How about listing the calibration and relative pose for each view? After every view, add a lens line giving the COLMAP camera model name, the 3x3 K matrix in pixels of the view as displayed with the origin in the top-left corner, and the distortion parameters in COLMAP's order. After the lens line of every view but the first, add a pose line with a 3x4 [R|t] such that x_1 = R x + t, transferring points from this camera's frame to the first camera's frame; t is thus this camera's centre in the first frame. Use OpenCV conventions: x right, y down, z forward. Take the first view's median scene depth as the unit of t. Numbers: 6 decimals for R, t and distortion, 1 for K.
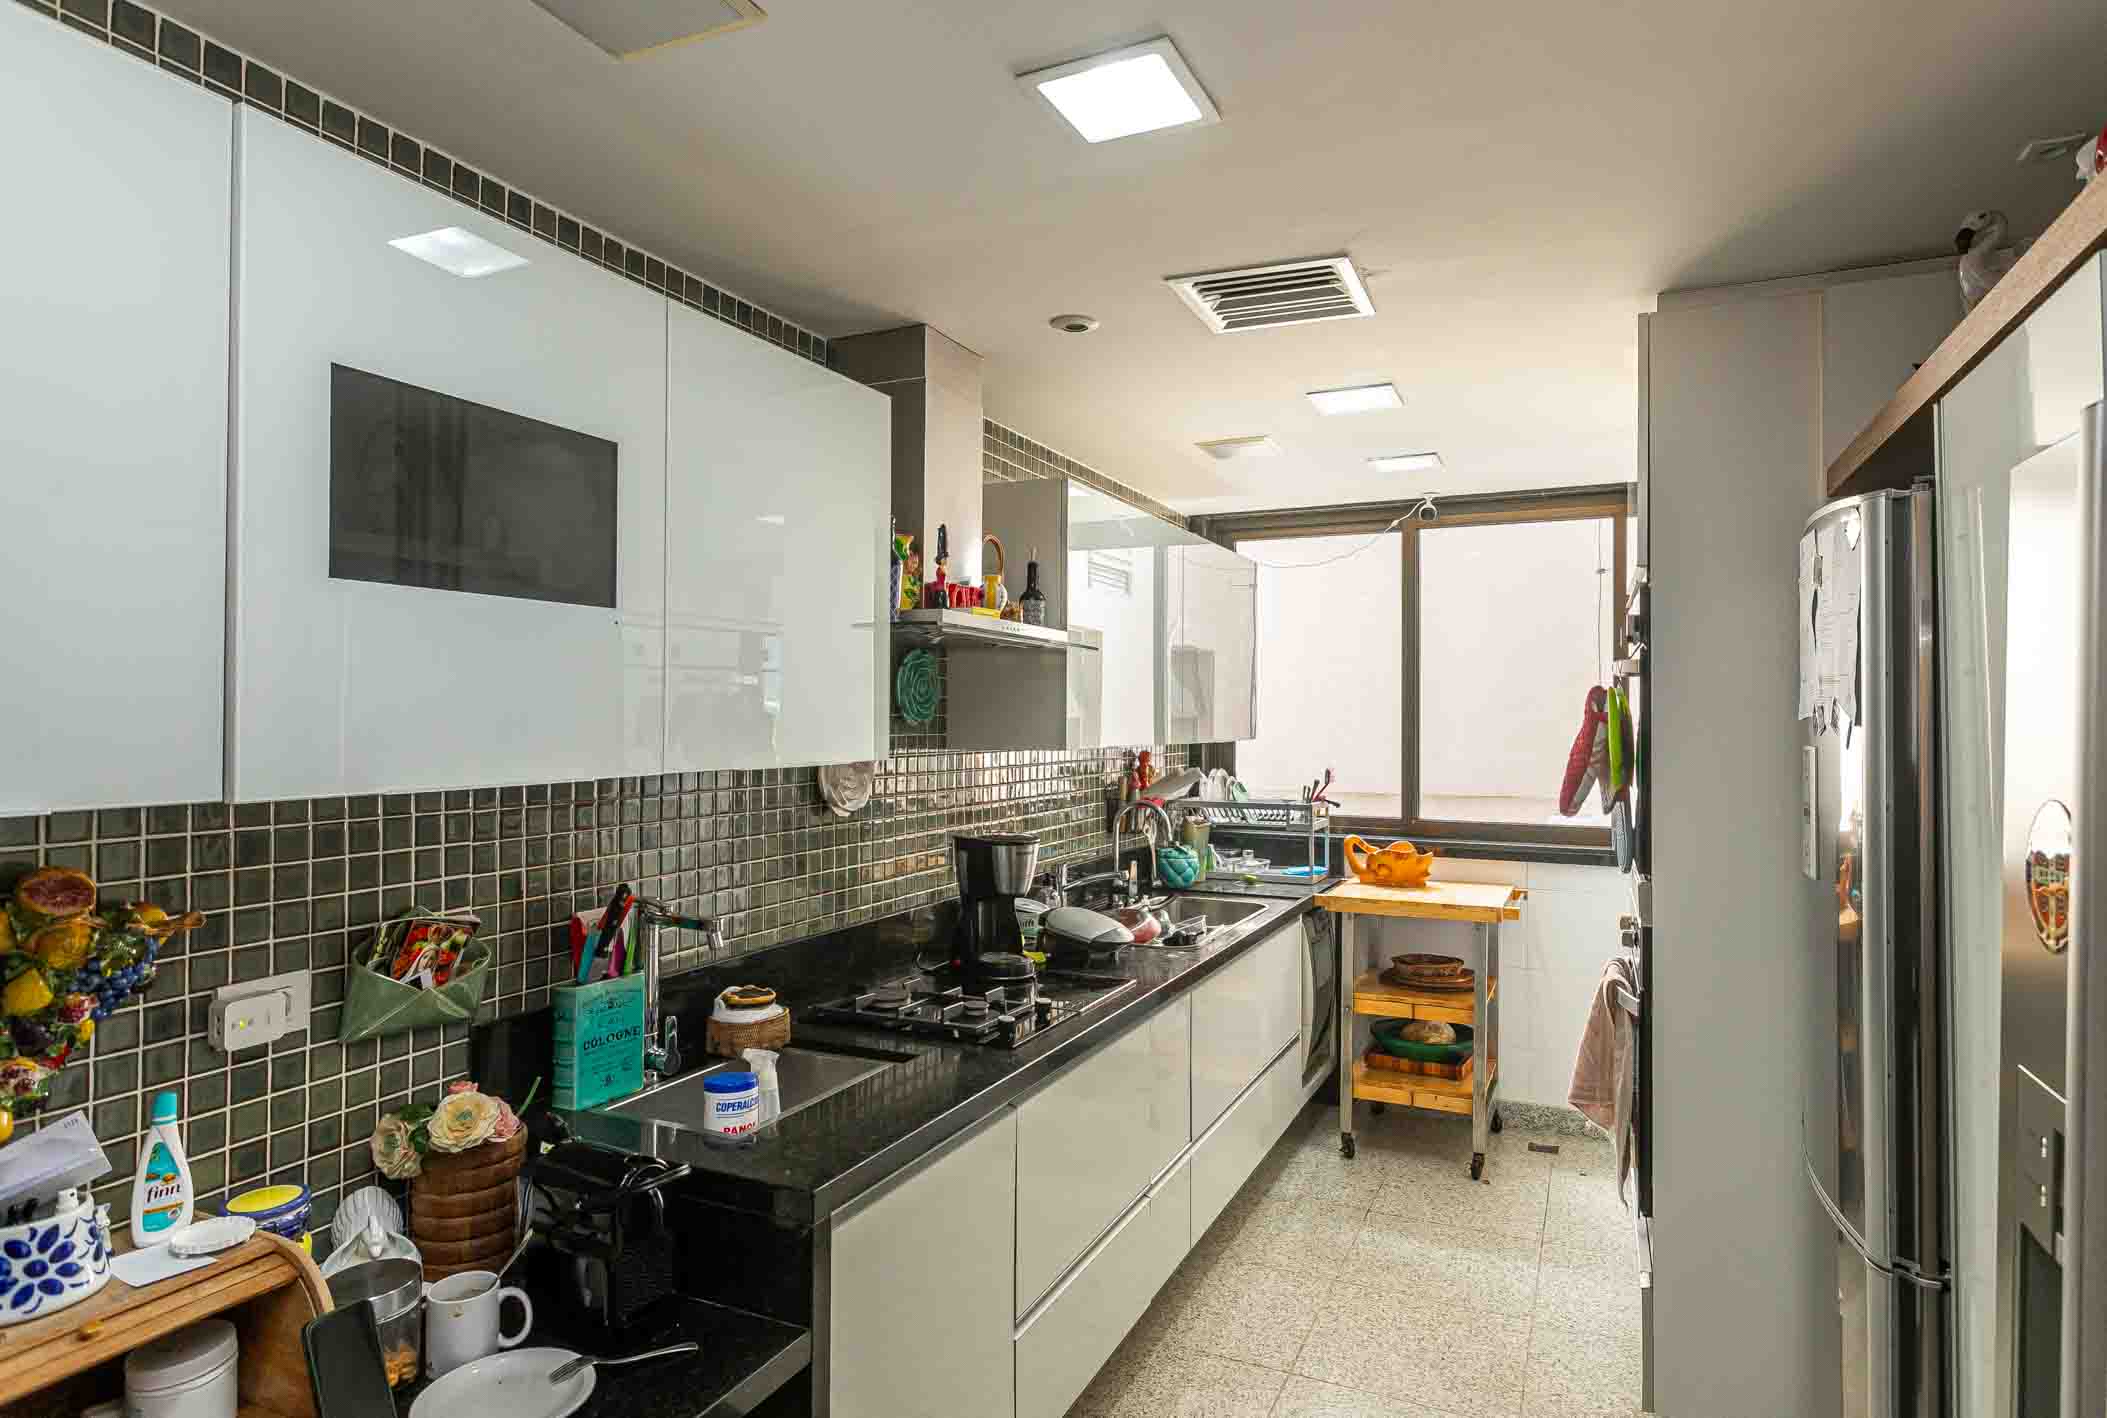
lens RADIAL K [[1169.3, 0, 1053.5], [0, 1169.3, 709.0], [0, 0, 1]] dist [0.000875, 0.000065]
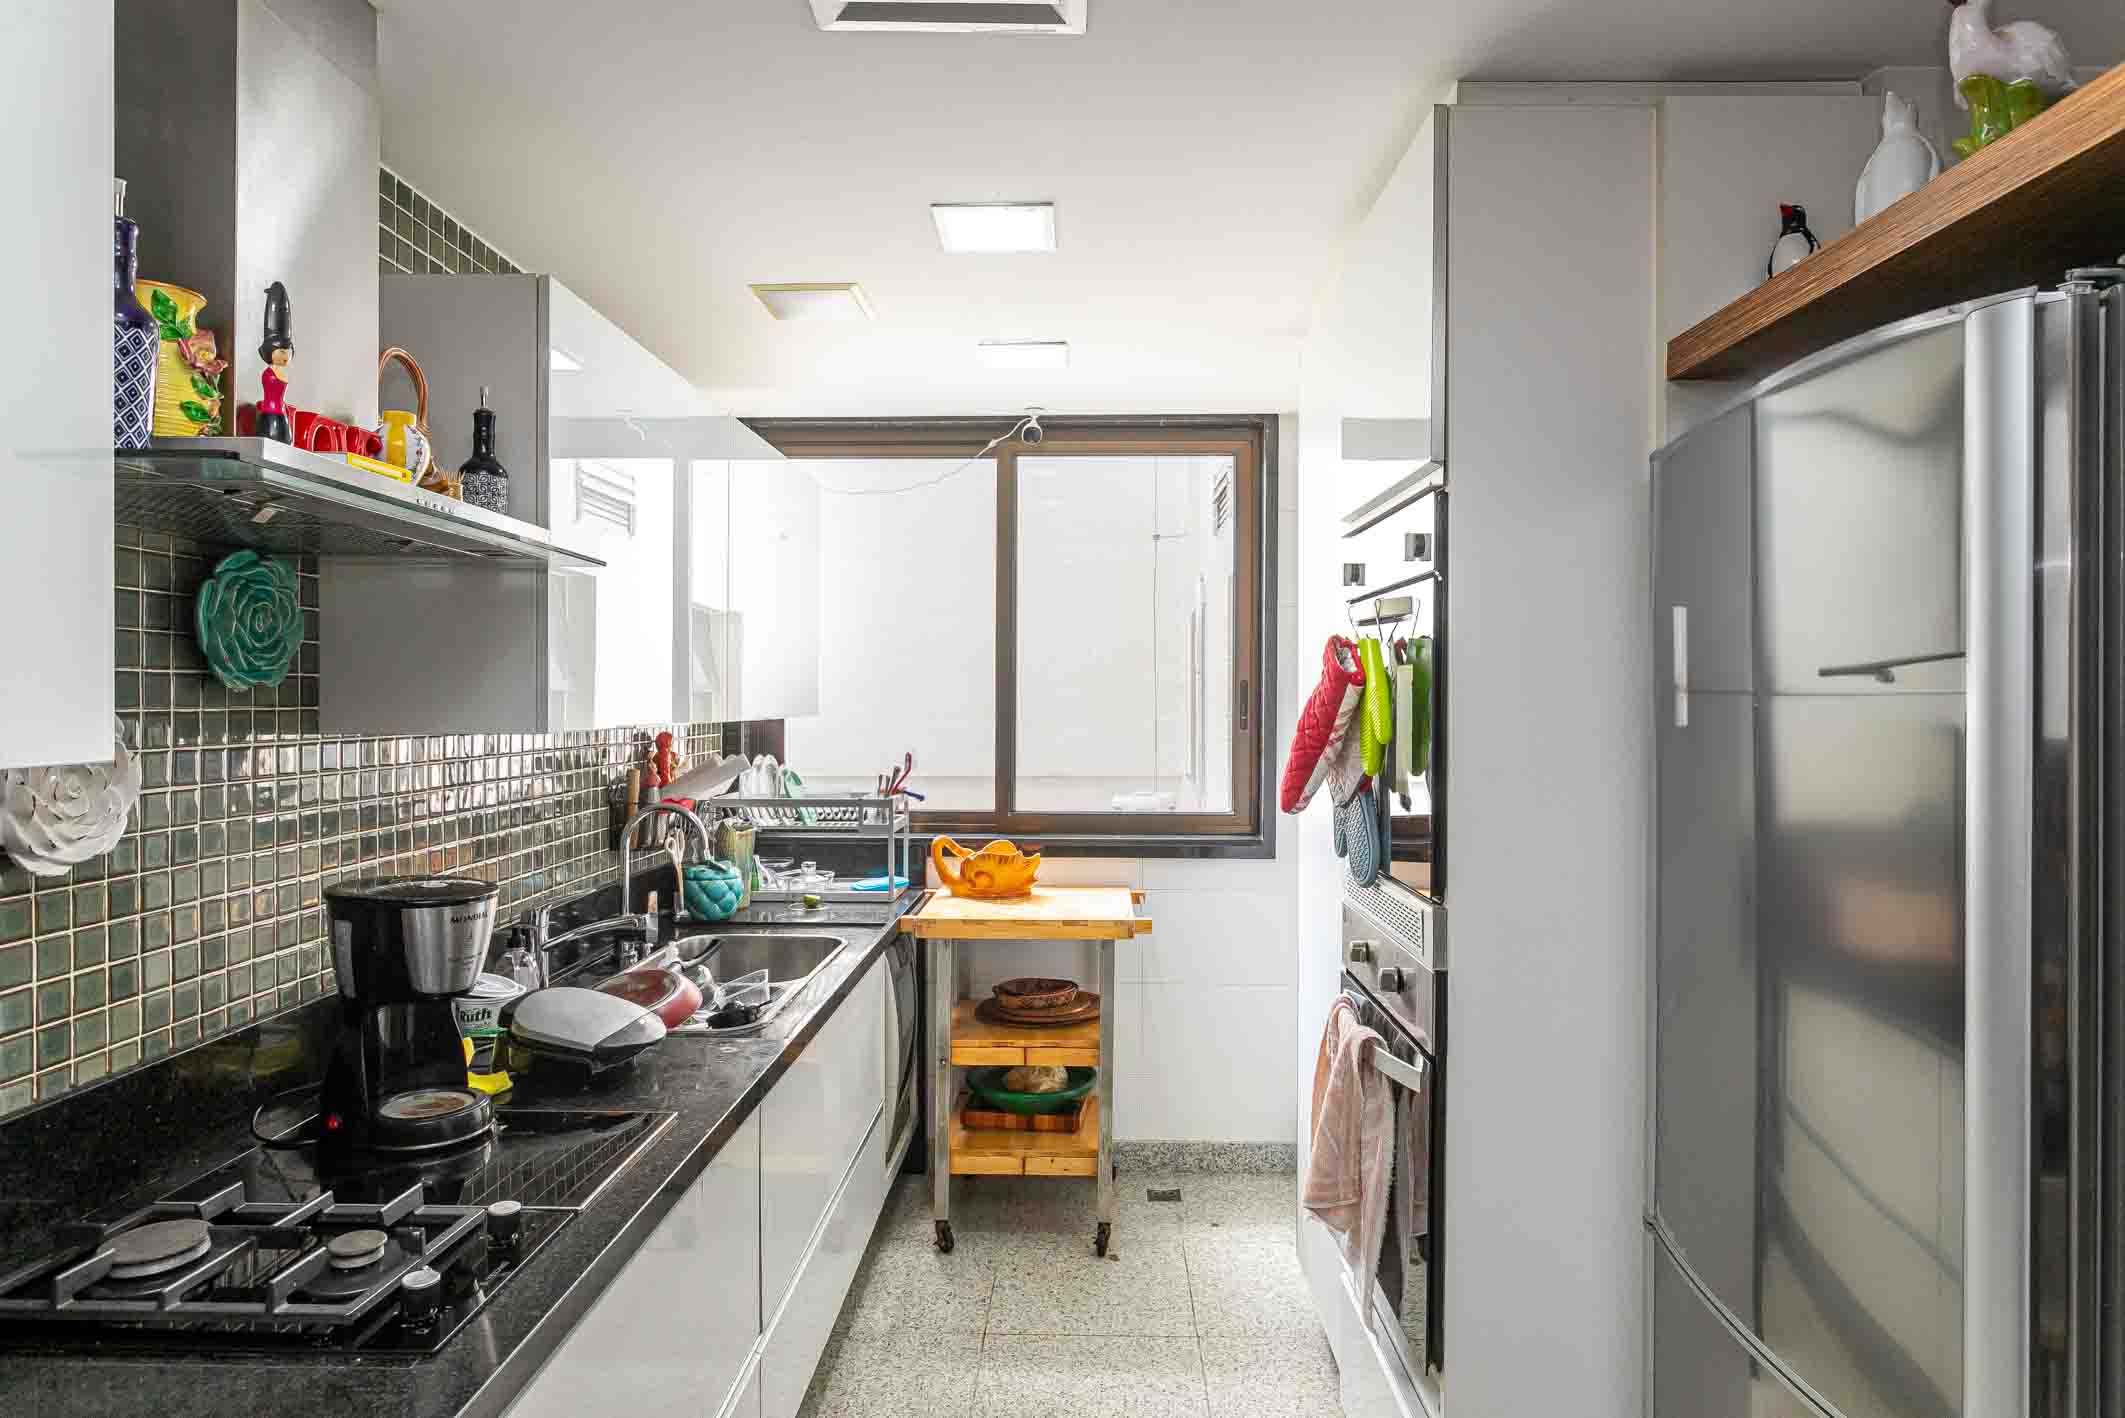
lens RADIAL K [[1168.7, 0, 1062.5], [0, 1168.7, 709.0], [0, 0, 1]] dist [-0.012174, -0.000235]
pose [[0.909018, -0.004407, 0.416734, 0.001640], [-0.003102, 0.999845, 0.017340, 0.009036], [-0.416746, -0.017055, 0.908863, 0.268778]]
